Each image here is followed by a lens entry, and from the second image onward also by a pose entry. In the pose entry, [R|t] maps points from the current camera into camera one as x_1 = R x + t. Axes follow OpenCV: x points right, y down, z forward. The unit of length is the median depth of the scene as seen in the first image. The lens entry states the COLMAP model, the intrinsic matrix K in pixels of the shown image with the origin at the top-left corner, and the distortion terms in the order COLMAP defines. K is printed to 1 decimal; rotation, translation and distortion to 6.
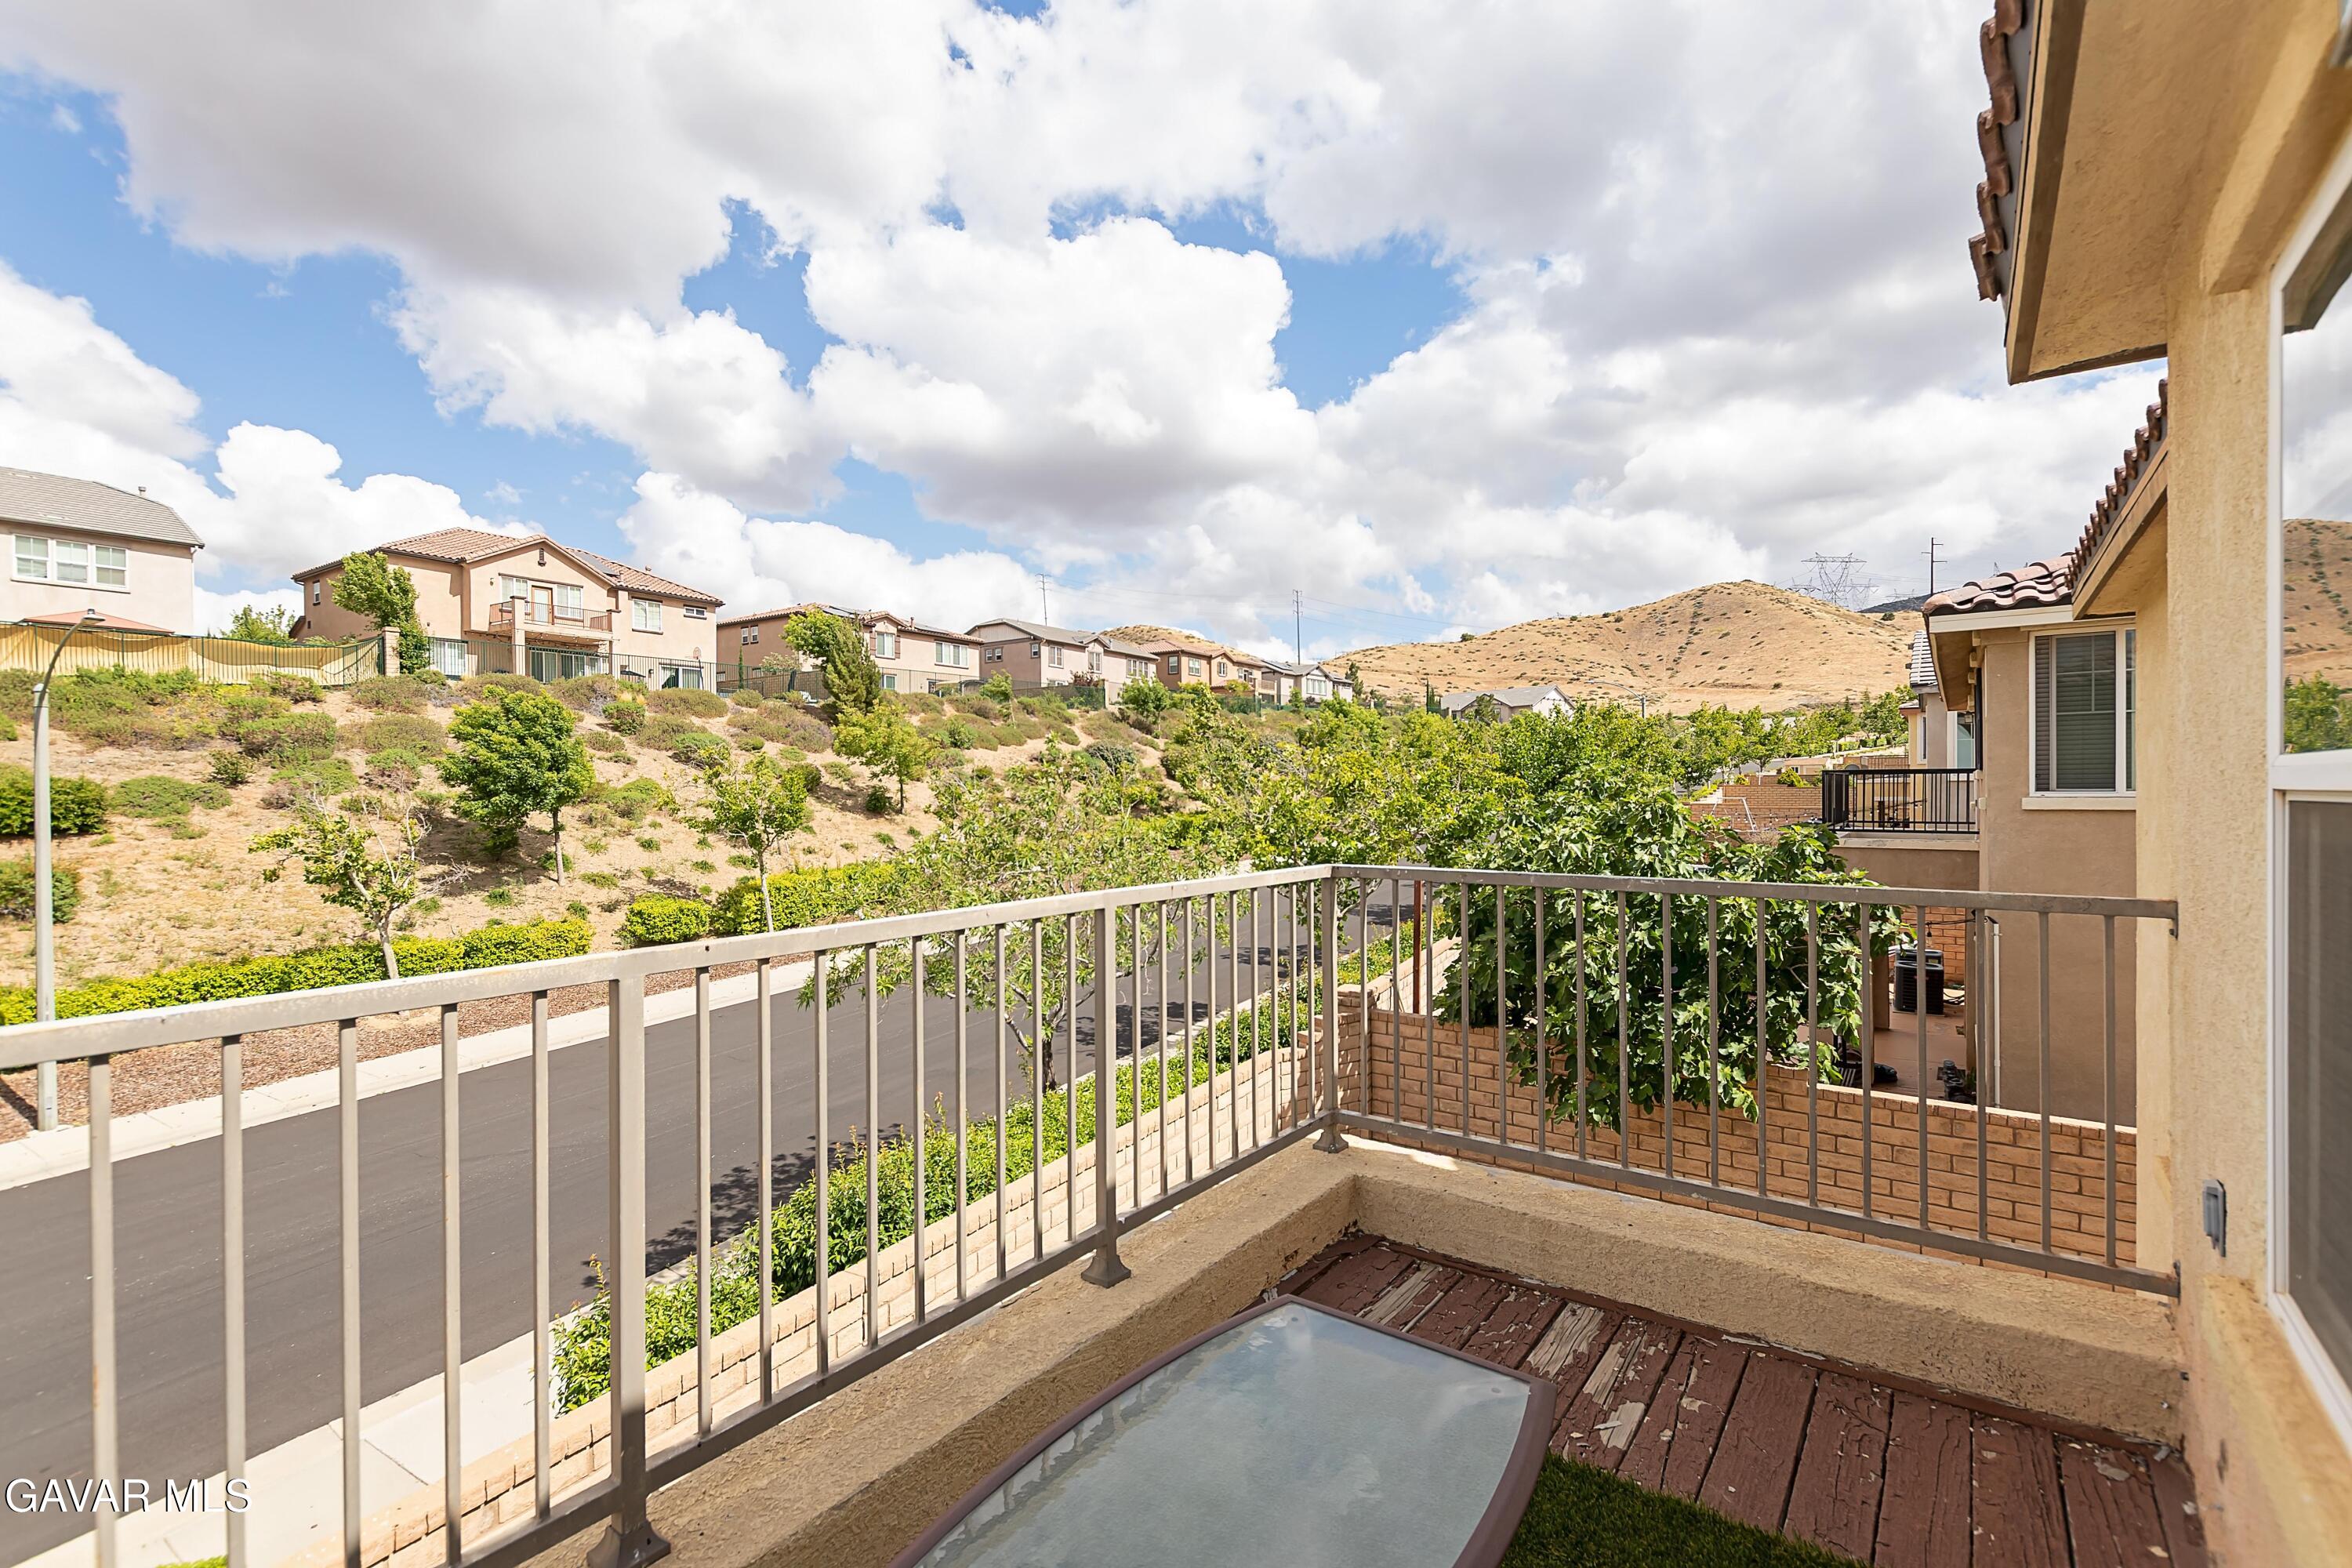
lens RADIAL K [[1040.2, 0, 1167.5], [0, 1040.2, 798.9], [0, 0, 1]] dist [-0.000817, -0.000372]
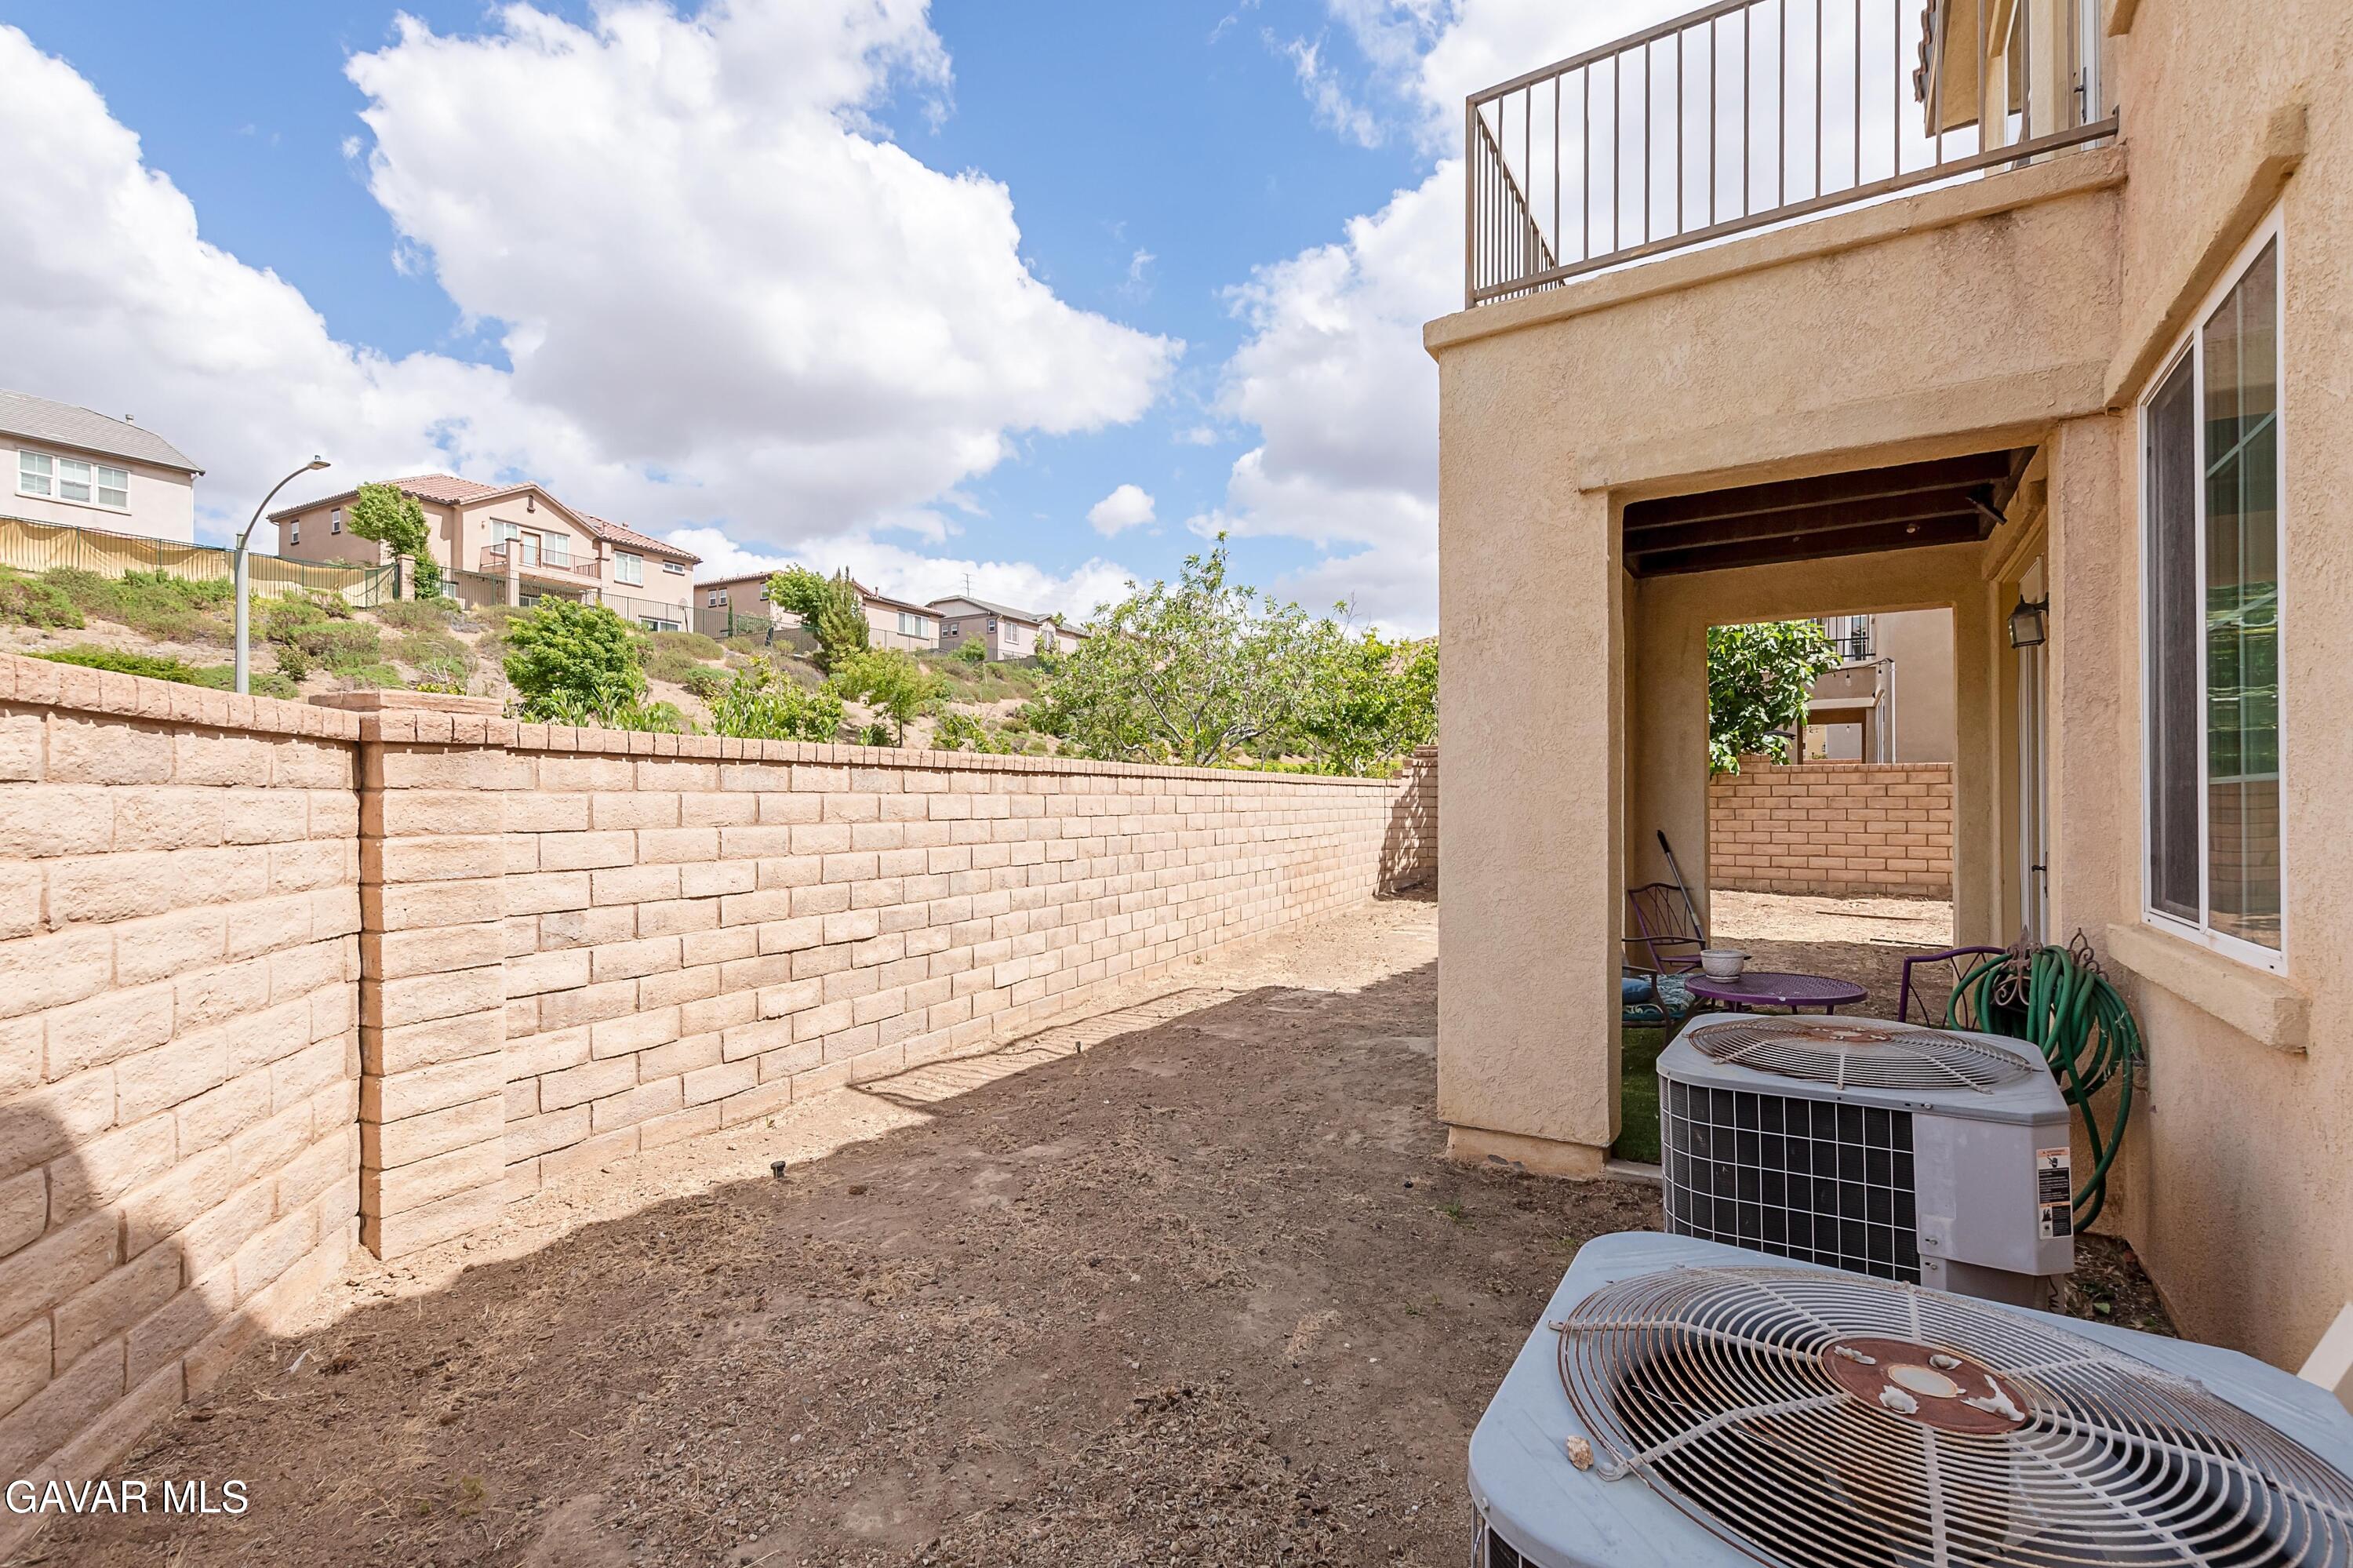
lens RADIAL K [[1040.7, 0, 1168.0], [0, 1040.7, 798.9], [0, 0, 1]] dist [-0.000817, -0.000372]
pose [[0.996672, 0.008358, 0.081084, -0.062058], [-0.007633, 0.999928, -0.009246, 0.064247], [-0.081155, 0.008597, 0.996664, -0.068653]]
